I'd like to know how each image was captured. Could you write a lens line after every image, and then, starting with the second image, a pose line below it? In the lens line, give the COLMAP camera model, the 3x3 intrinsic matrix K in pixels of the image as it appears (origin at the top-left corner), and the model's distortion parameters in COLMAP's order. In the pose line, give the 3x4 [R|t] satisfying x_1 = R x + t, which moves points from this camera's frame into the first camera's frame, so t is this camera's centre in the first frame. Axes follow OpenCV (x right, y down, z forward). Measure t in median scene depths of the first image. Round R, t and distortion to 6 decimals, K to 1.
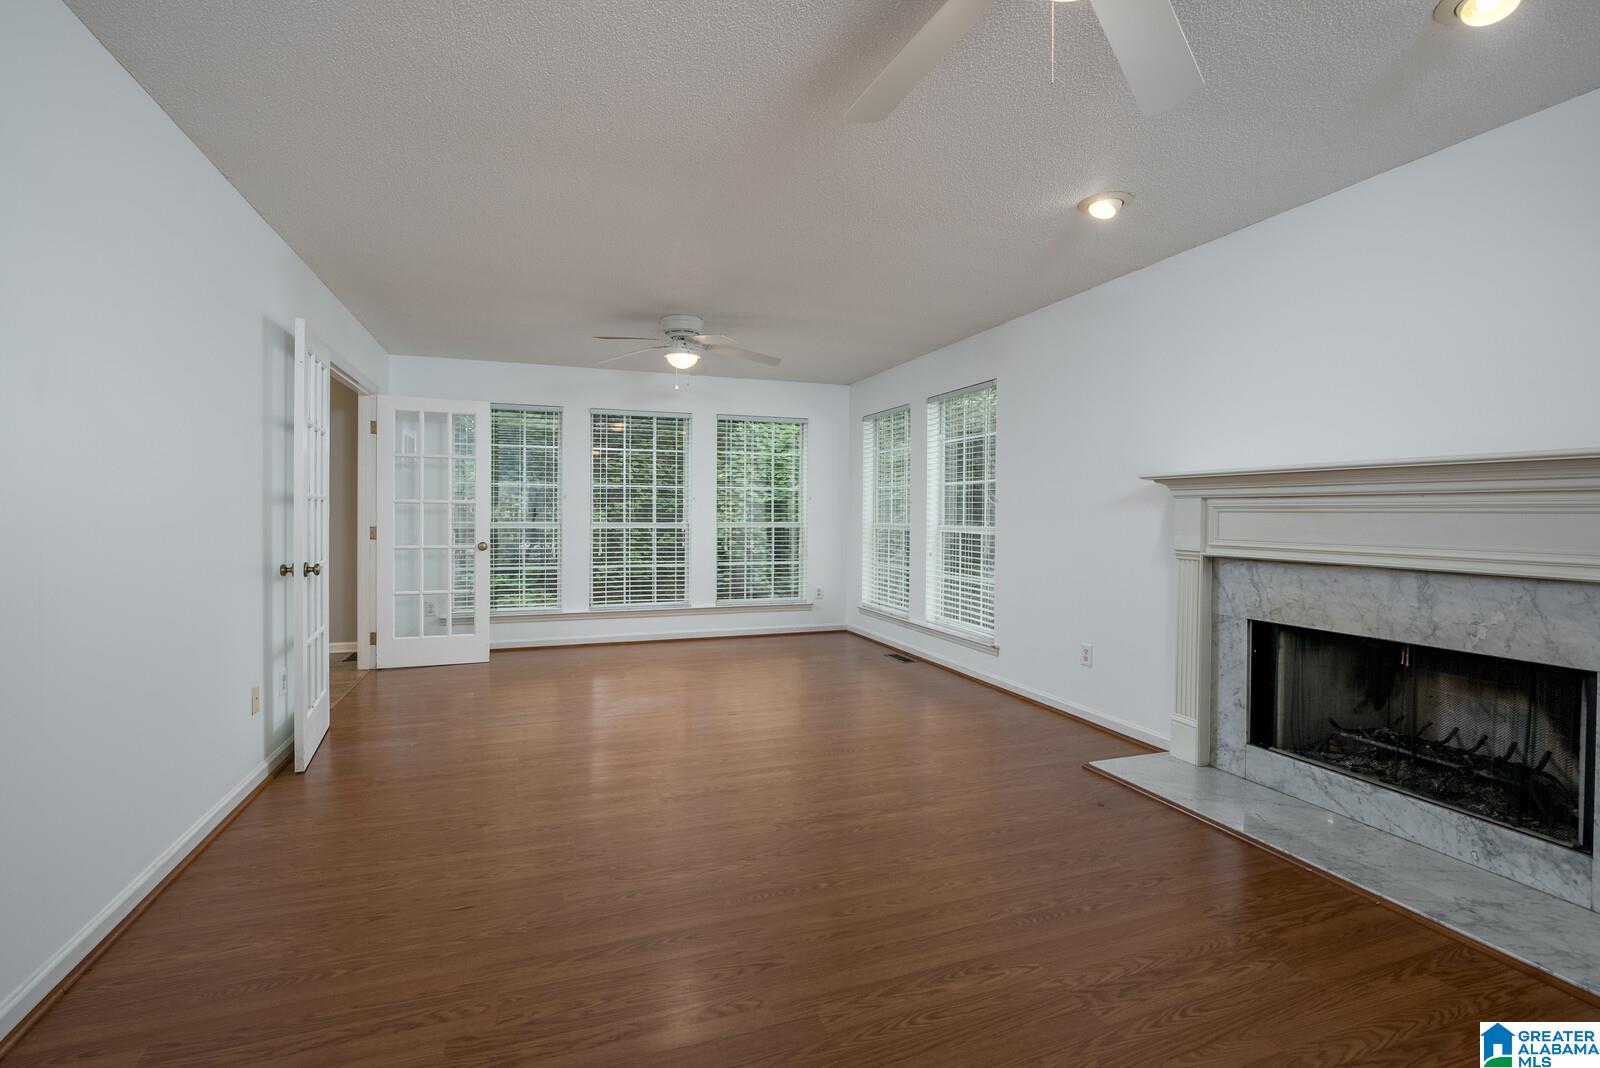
lens RADIAL K [[696.6, 0, 804.0], [0, 696.6, 516.6], [0, 0, 1]] dist [-0.000406, -0.000003]
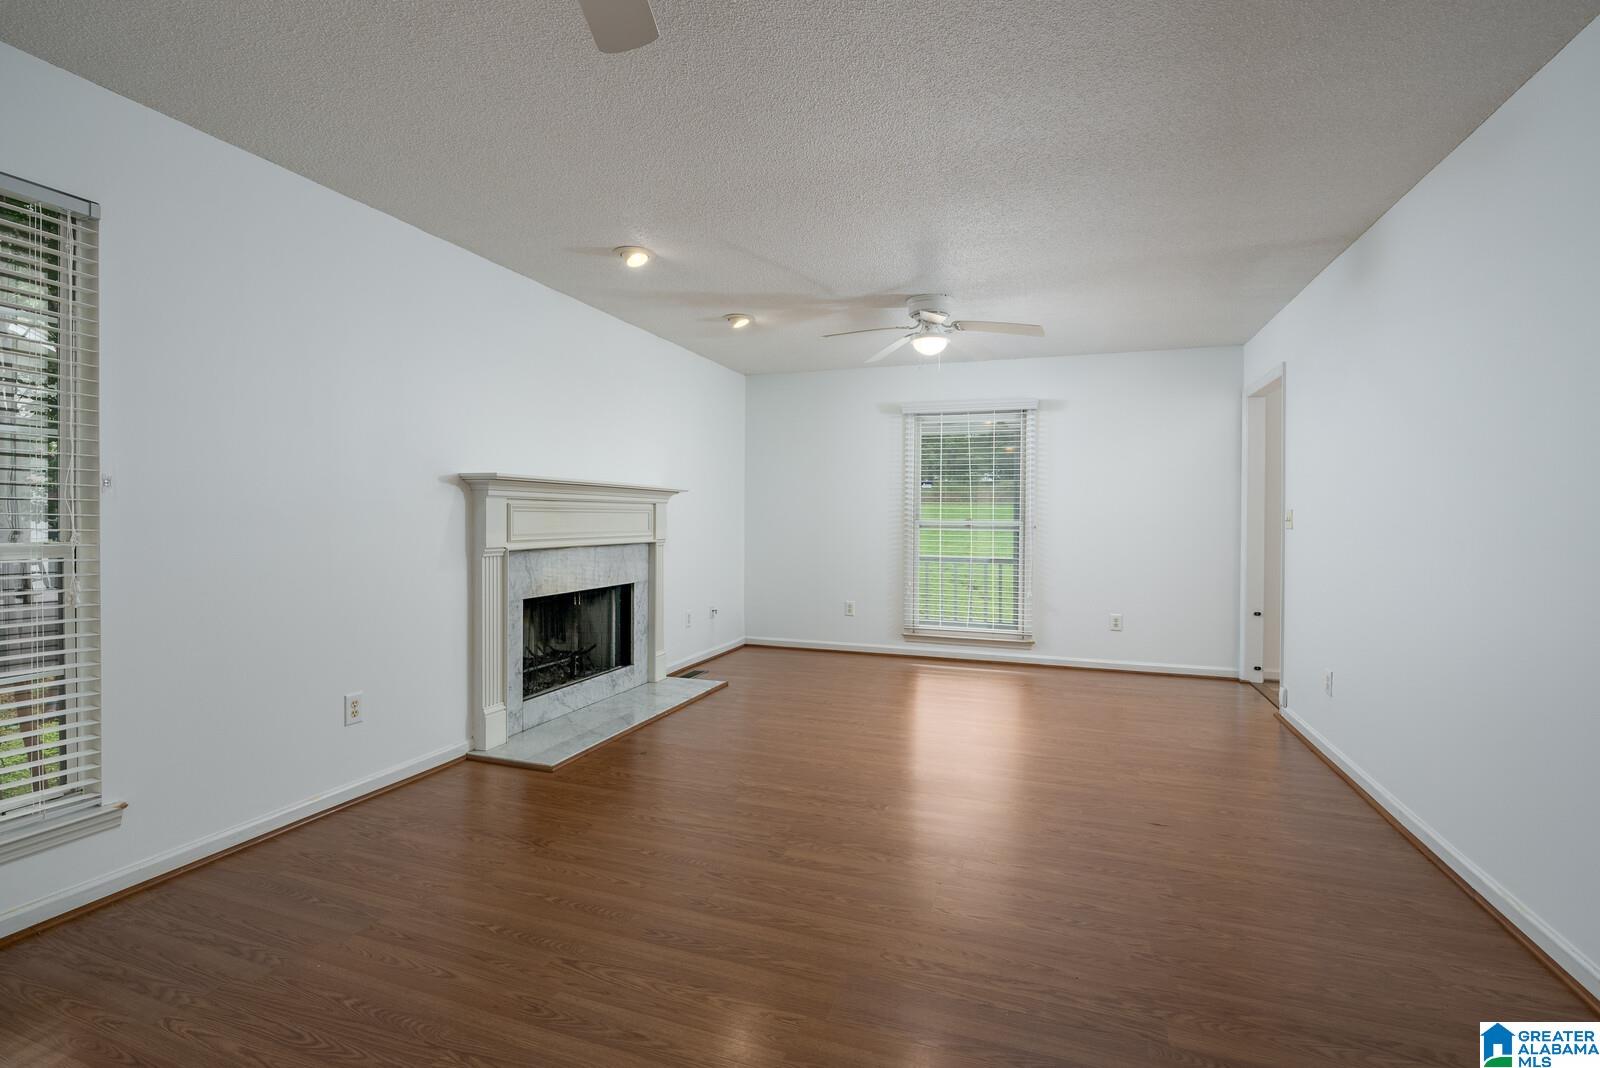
lens RADIAL K [[761.0, 0, 829.8], [0, 761.0, 526.2], [0, 0, 1]] dist [0.035890, 0.000060]
pose [[-0.782762, -0.020360, 0.621988, -0.713341], [-0.007464, 0.999700, 0.023332, -0.018795], [-0.622276, 0.013621, -0.782679, 1.999696]]
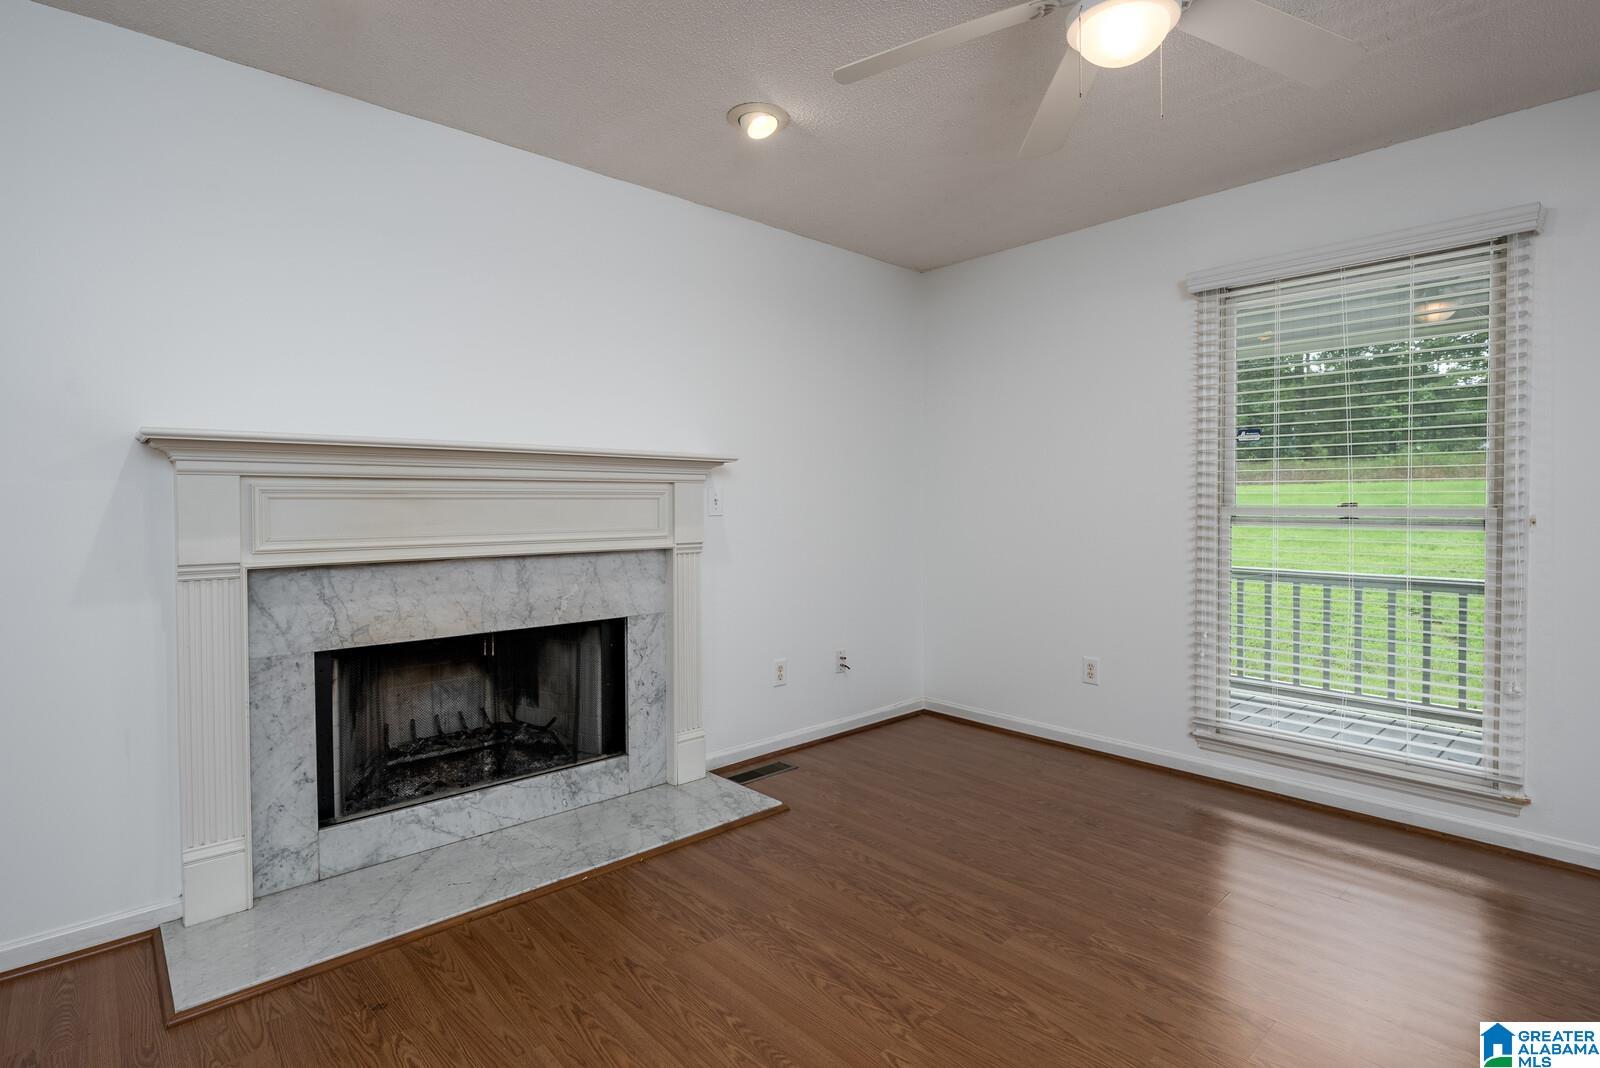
lens RADIAL K [[802.0, 0, 804.8], [0, 802.0, 525.3], [0, 0, 1]] dist [-0.003477, -0.000291]
pose [[-0.375624, -0.028253, 0.926341, -0.330525], [0.008450, 0.999389, 0.033908, -0.002905], [-0.926734, 0.020564, -0.375156, 0.986710]]
